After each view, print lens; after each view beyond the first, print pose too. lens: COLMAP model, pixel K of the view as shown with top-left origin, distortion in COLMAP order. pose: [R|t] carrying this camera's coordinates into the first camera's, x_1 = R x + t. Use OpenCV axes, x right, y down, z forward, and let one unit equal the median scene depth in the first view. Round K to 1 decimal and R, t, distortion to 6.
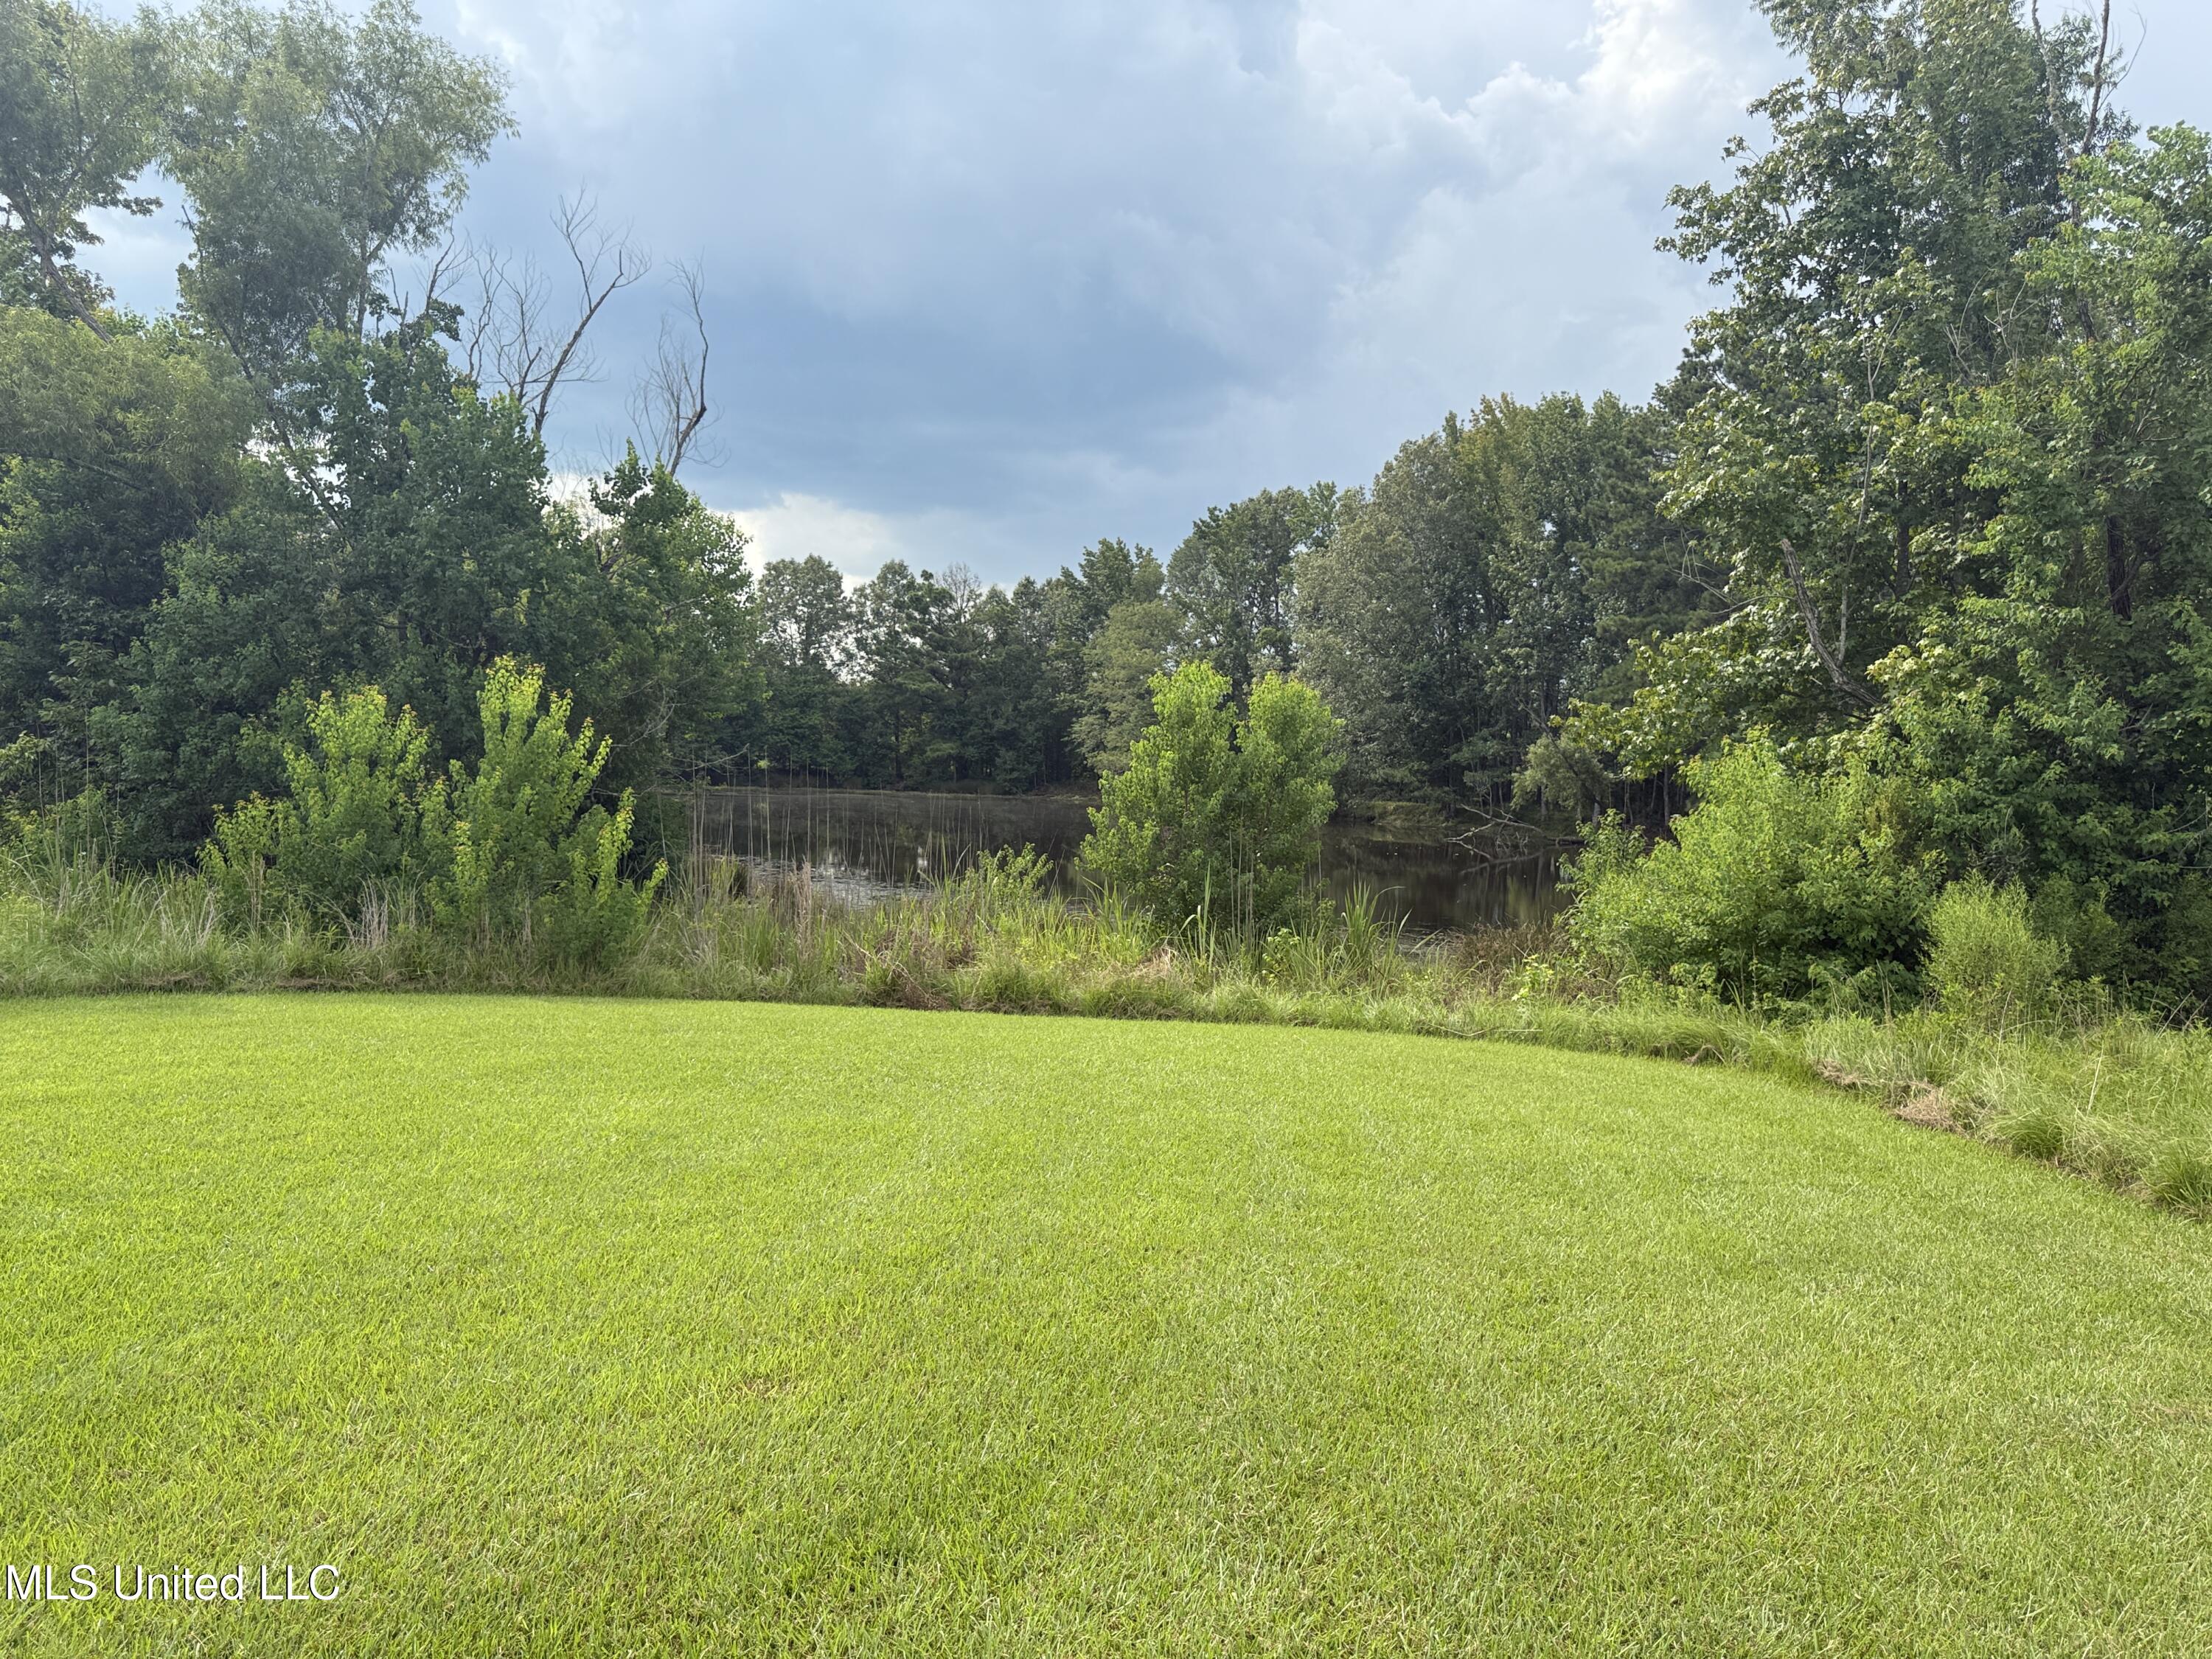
lens RADIAL K [[1544.4, 0, 1105.1], [0, 1544.4, 828.1], [0, 0, 1]] dist [-0.001276, -0.000212]
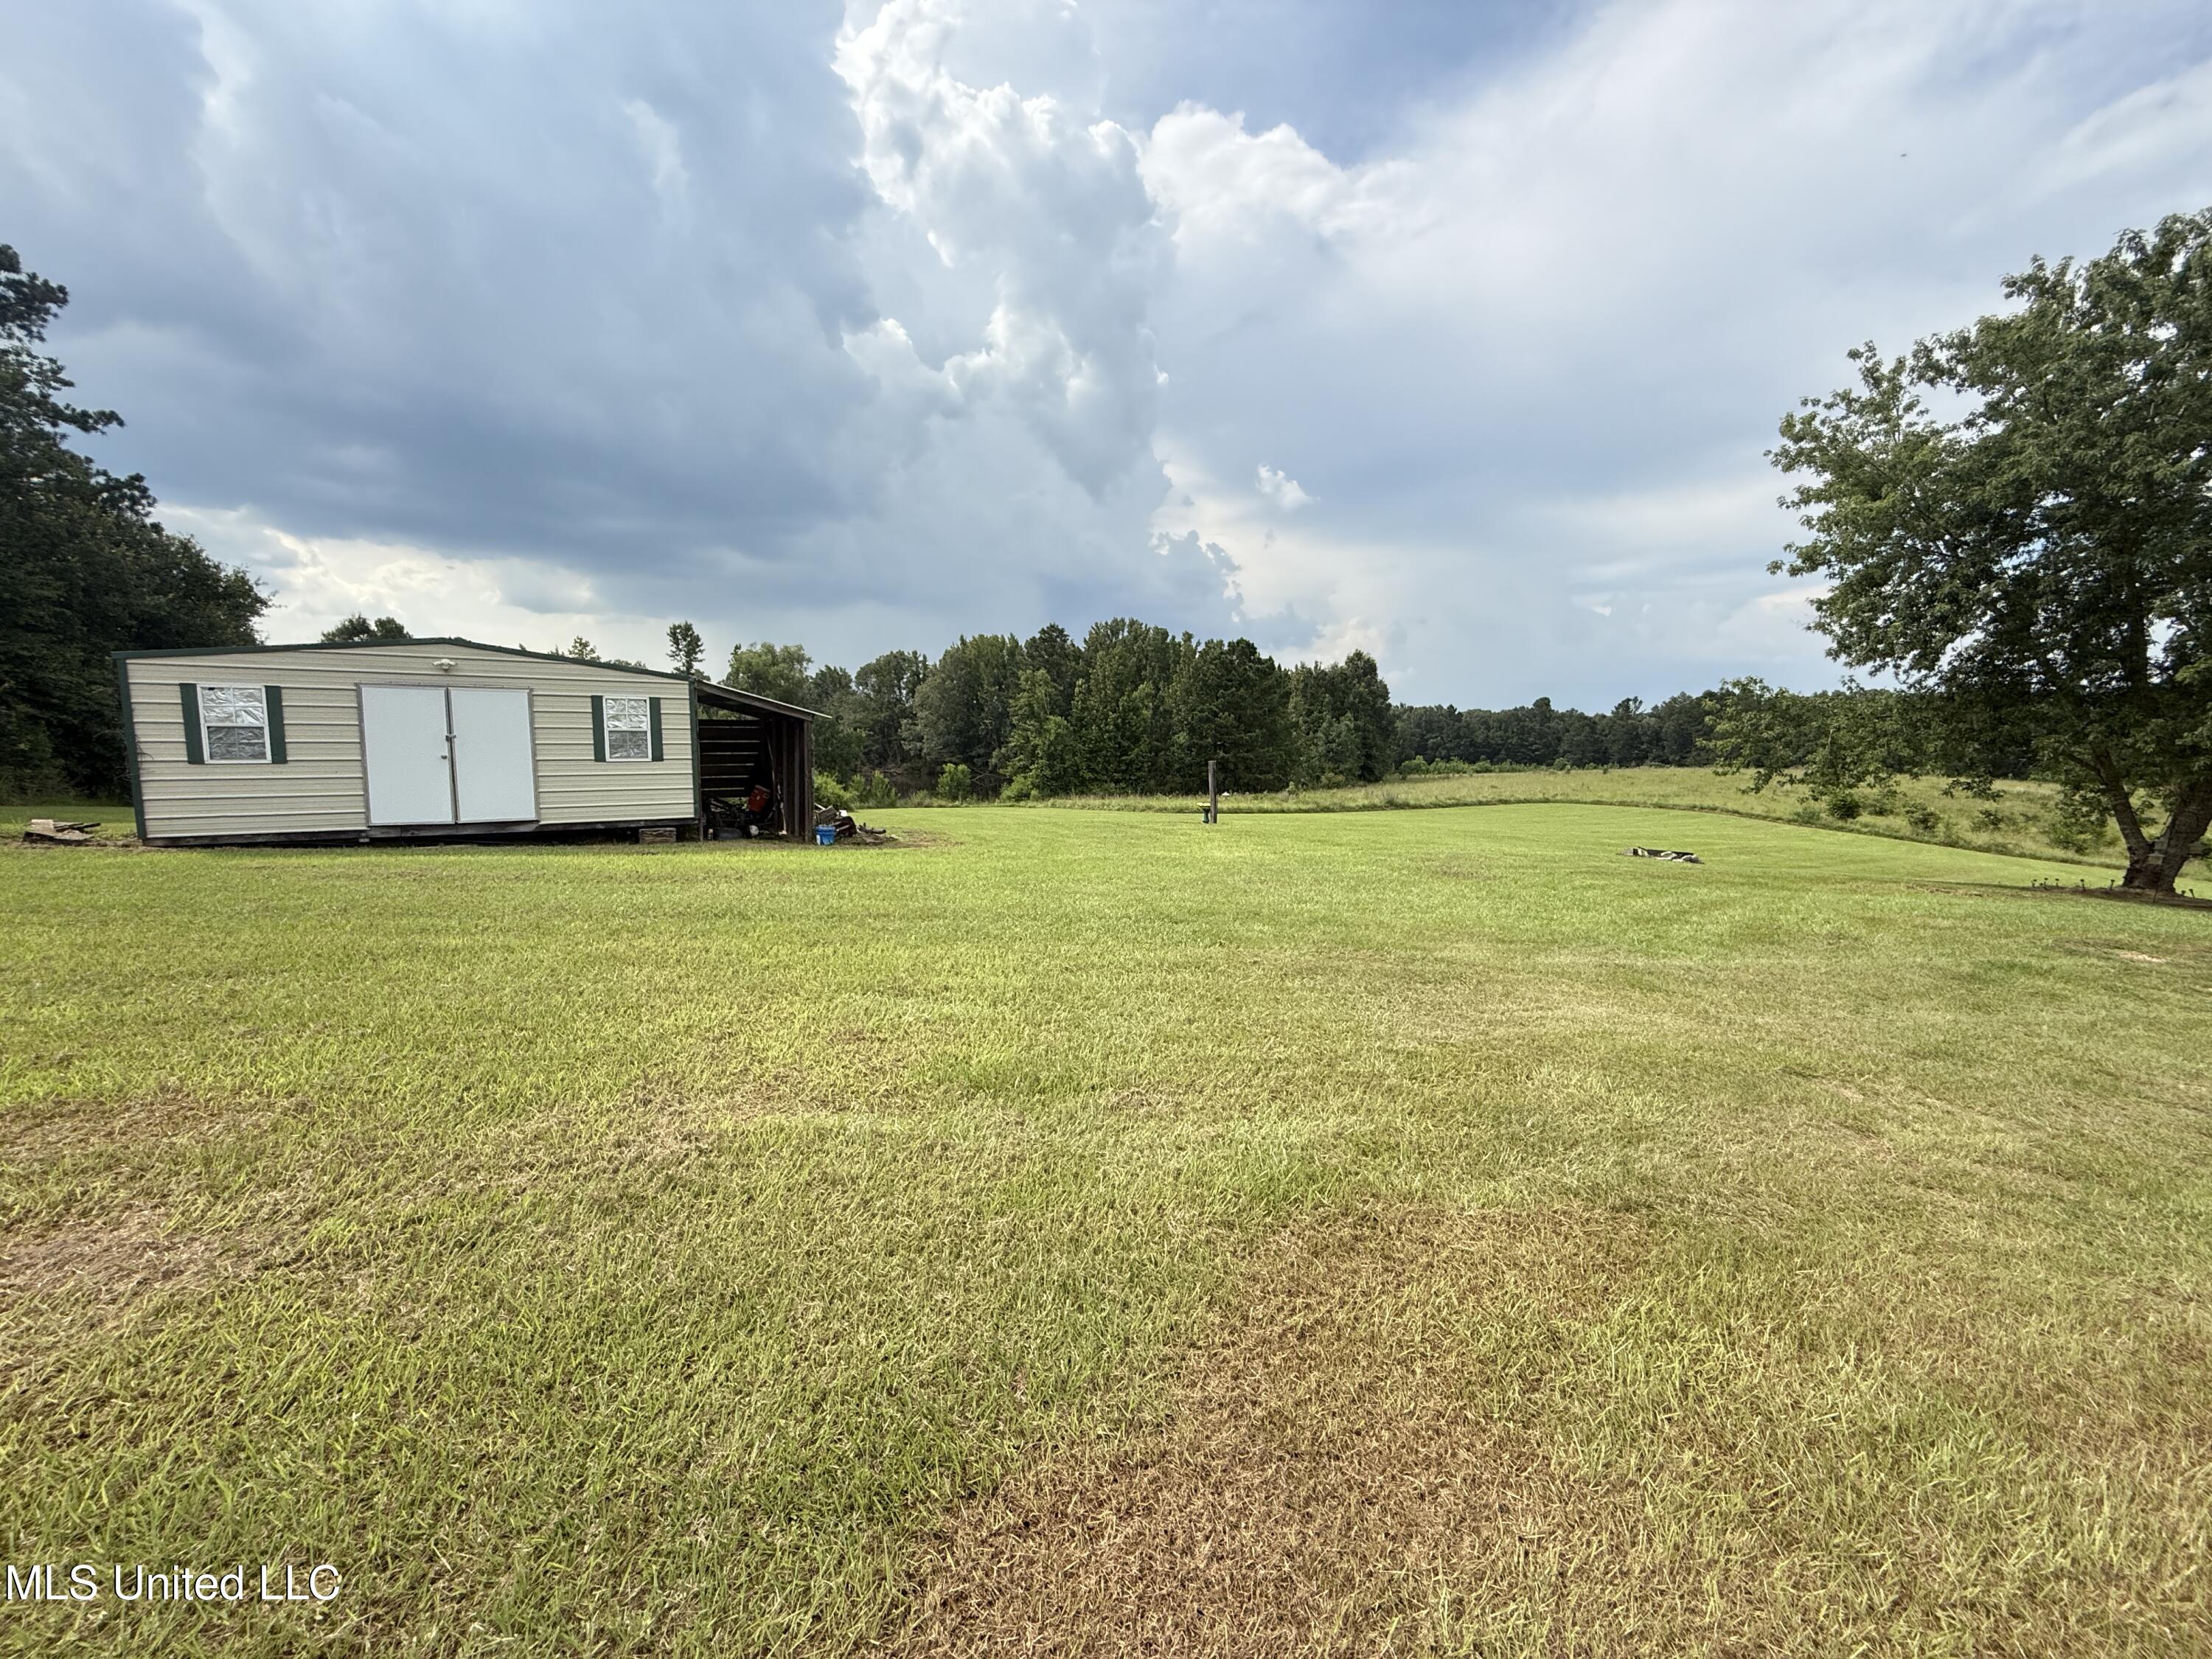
lens RADIAL K [[888.3, 0, 1105.0], [0, 888.3, 831.6], [0, 0, 1]] dist [-0.000106, -0.000001]
pose [[0.922389, -0.063508, 0.381005, -0.289828], [0.033219, 0.995779, 0.085561, -0.039165], [-0.384831, -0.066264, 0.920605, -1.034462]]
